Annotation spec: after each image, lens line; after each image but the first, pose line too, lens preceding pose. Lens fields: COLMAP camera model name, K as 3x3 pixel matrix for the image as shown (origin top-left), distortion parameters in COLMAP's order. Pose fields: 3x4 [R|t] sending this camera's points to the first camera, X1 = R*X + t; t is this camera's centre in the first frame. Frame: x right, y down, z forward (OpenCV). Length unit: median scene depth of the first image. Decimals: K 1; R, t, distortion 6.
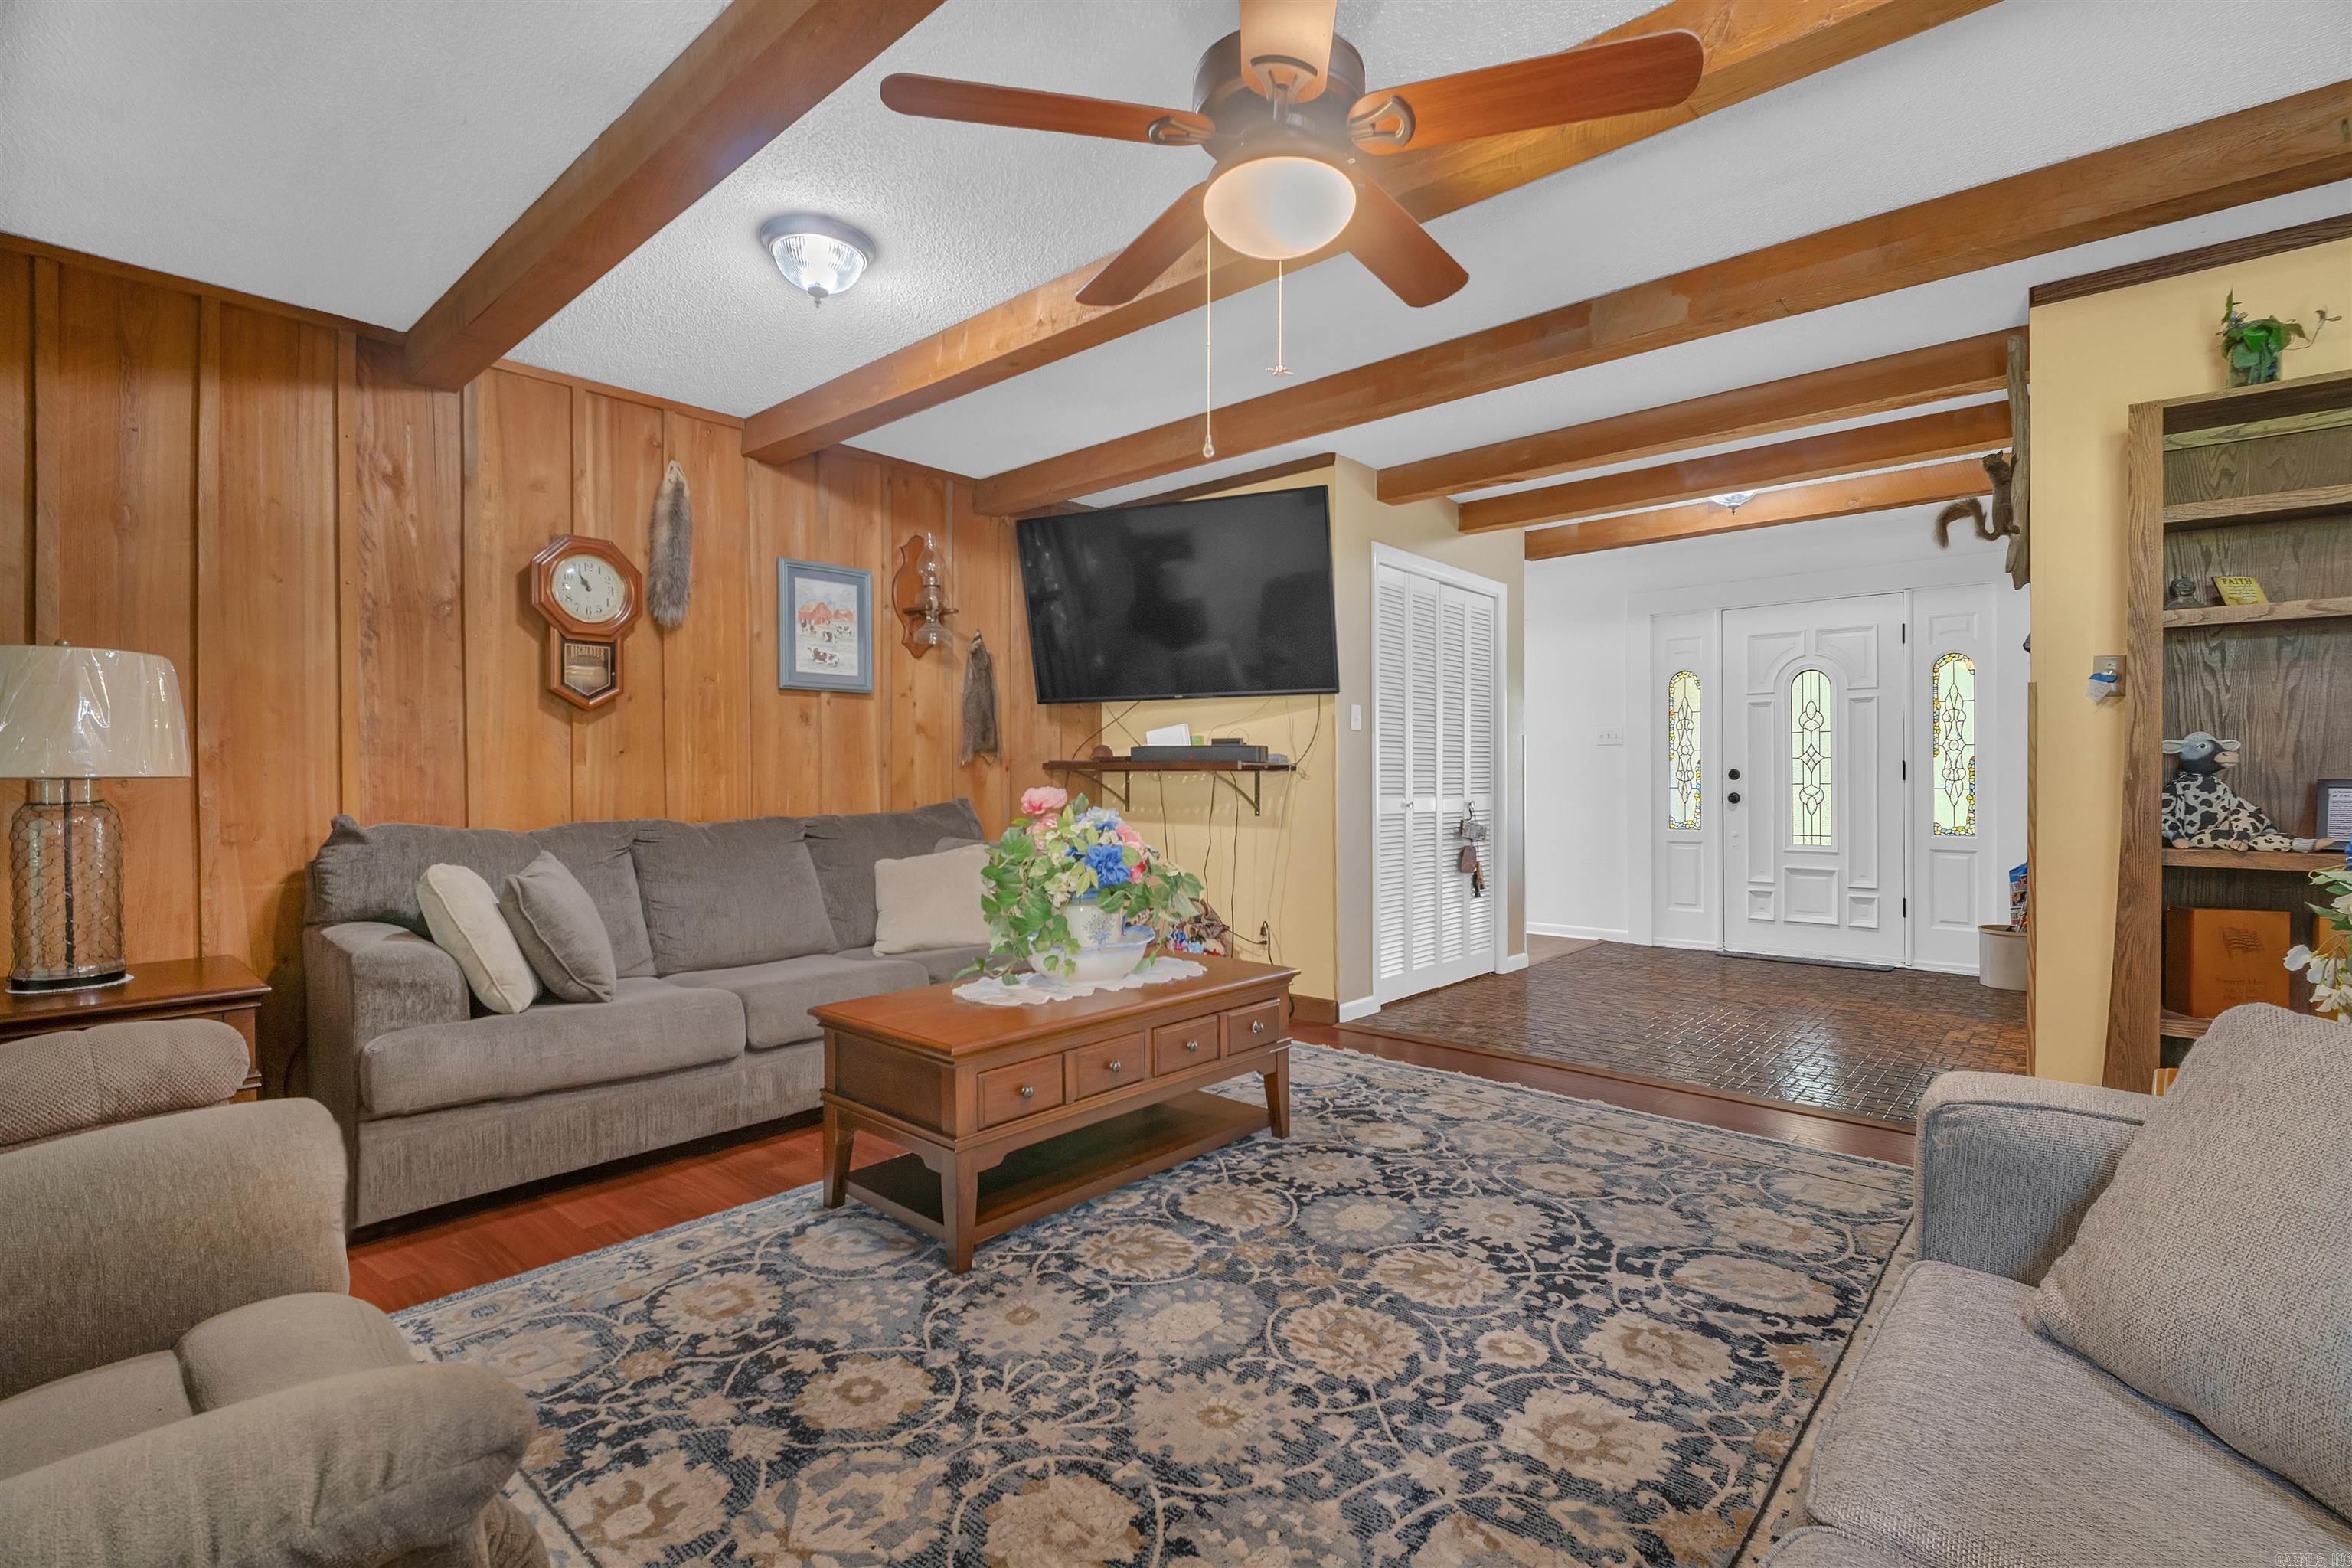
lens RADIAL K [[1086.4, 0, 1218.9], [0, 1086.4, 782.5], [0, 0, 1]] dist [-0.000739, -0.009068]
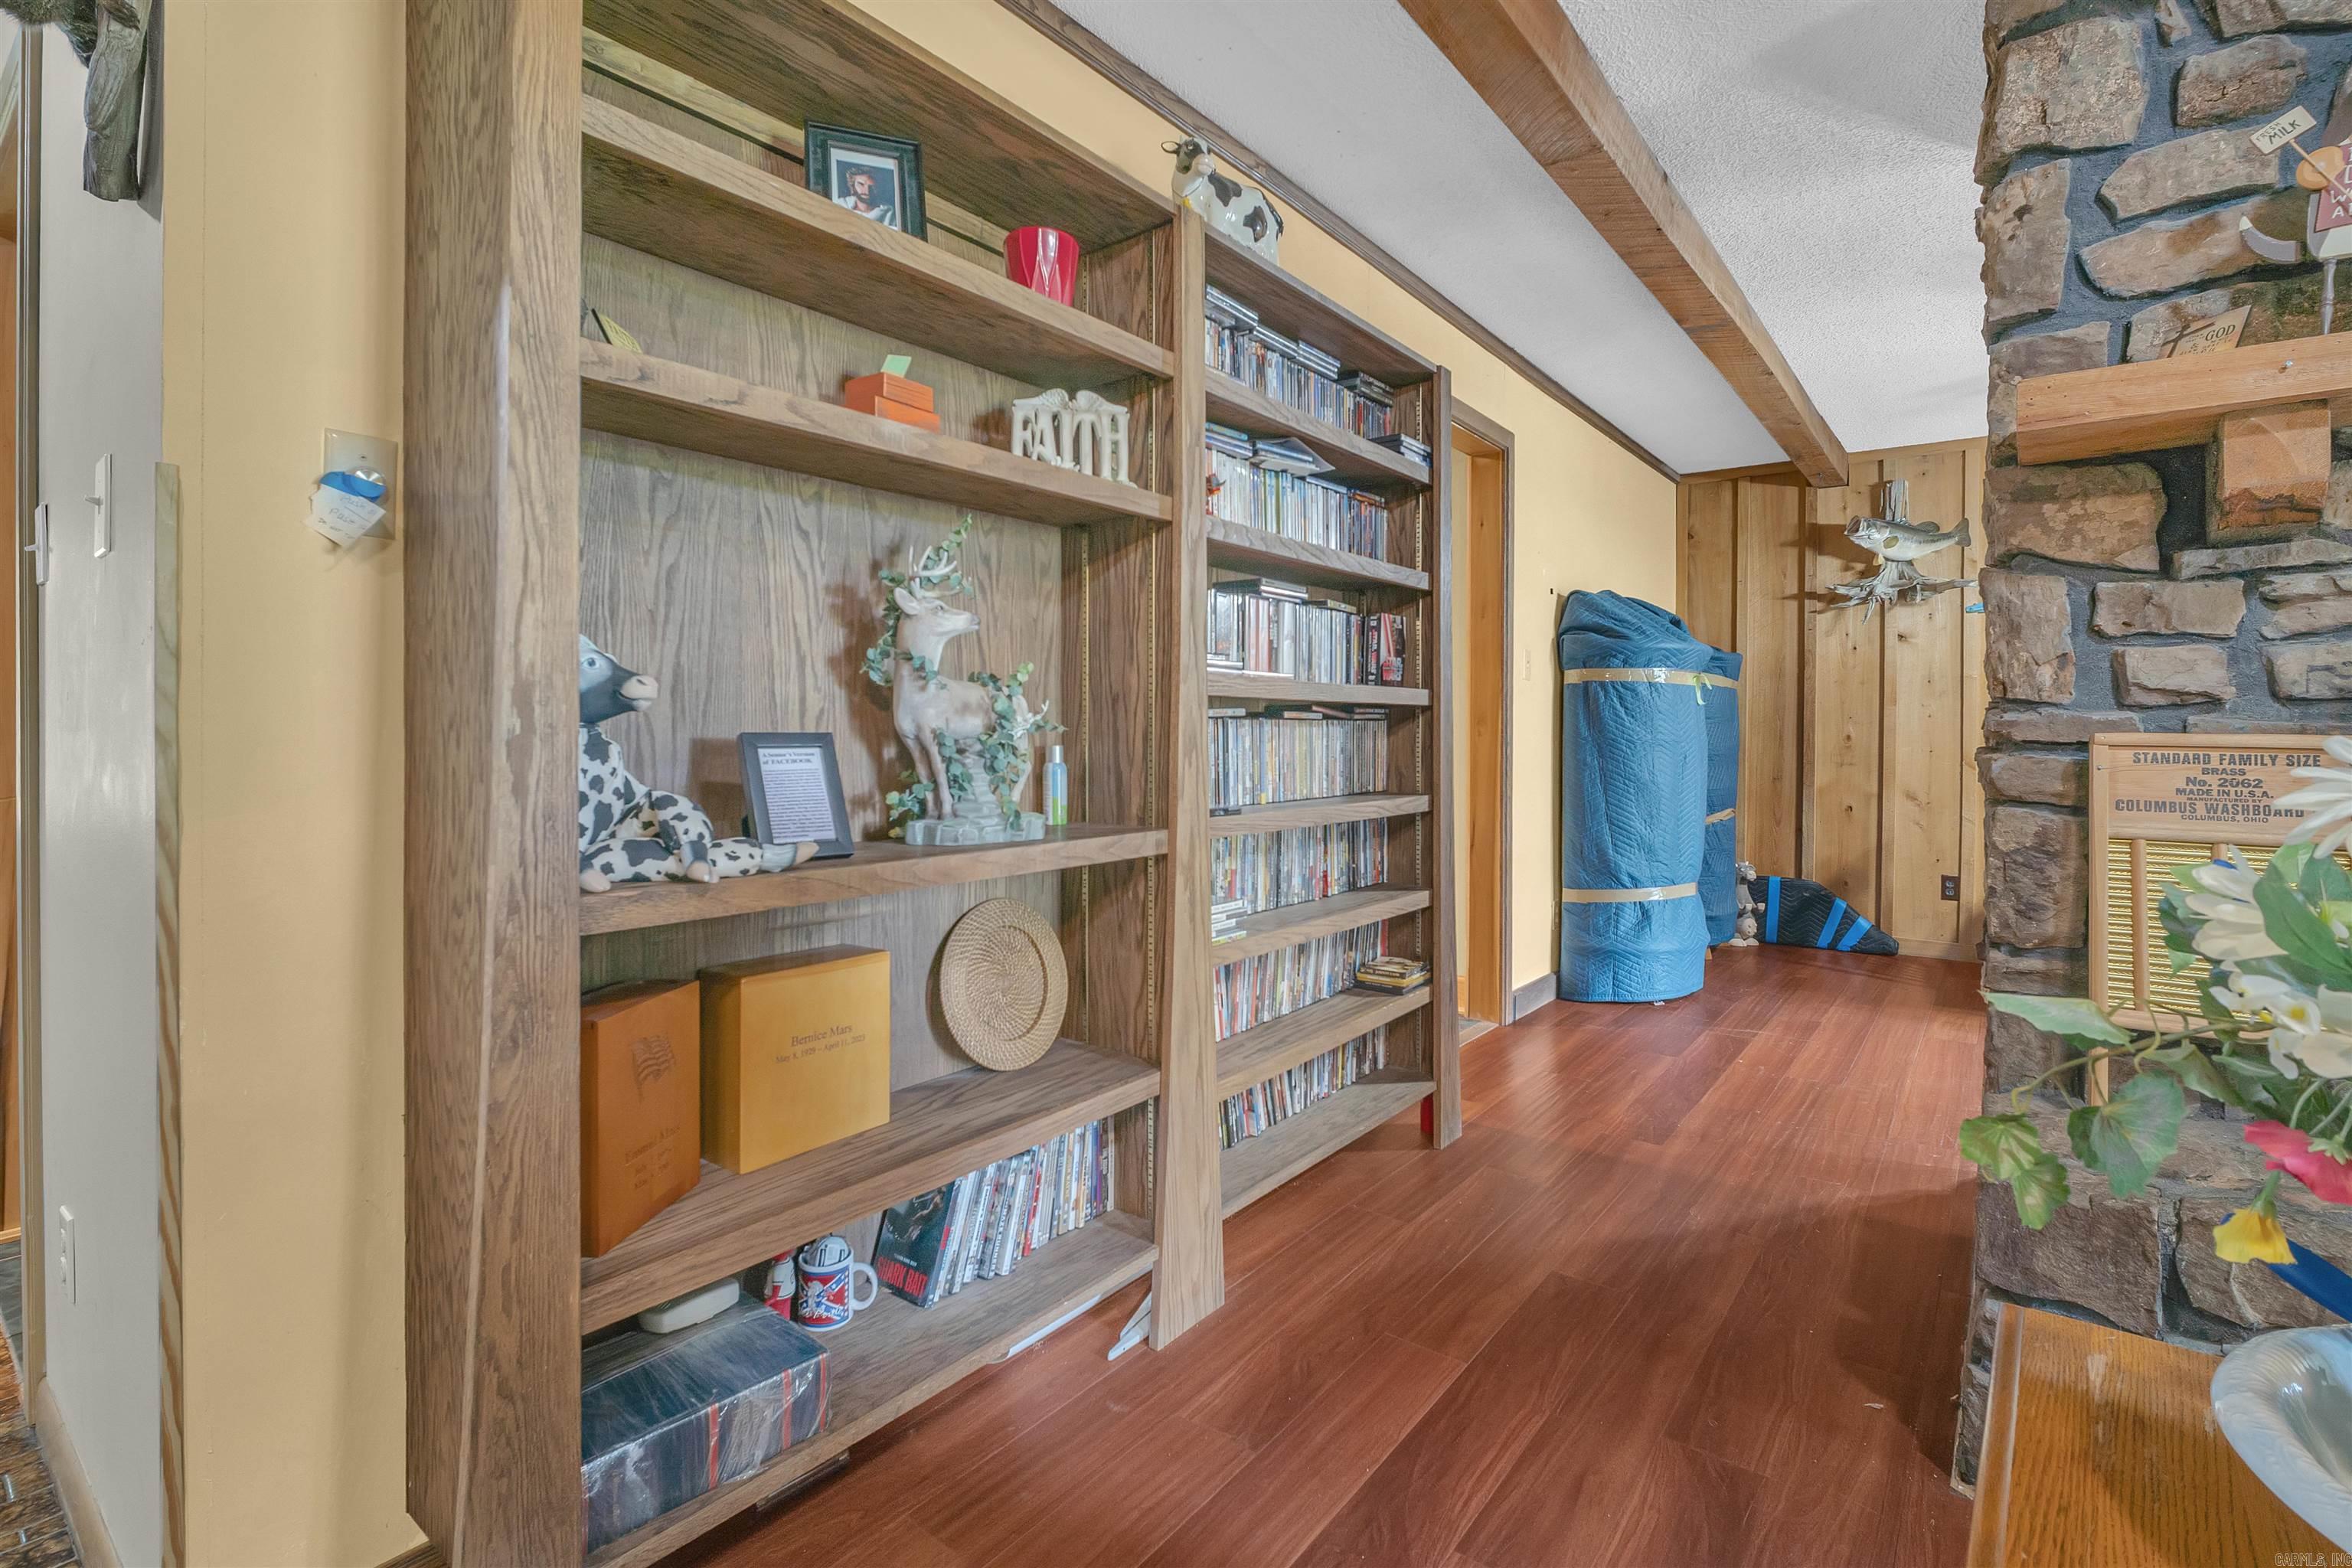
lens RADIAL K [[1096.0, 0, 1175.1], [0, 1096.0, 733.2], [0, 0, 1]] dist [-0.000821, -0.009875]
pose [[-0.052077, -0.001480, 0.998642, 0.429584], [0.004692, 0.999987, 0.001727, -0.002831], [-0.998632, 0.004776, -0.052069, 0.776316]]
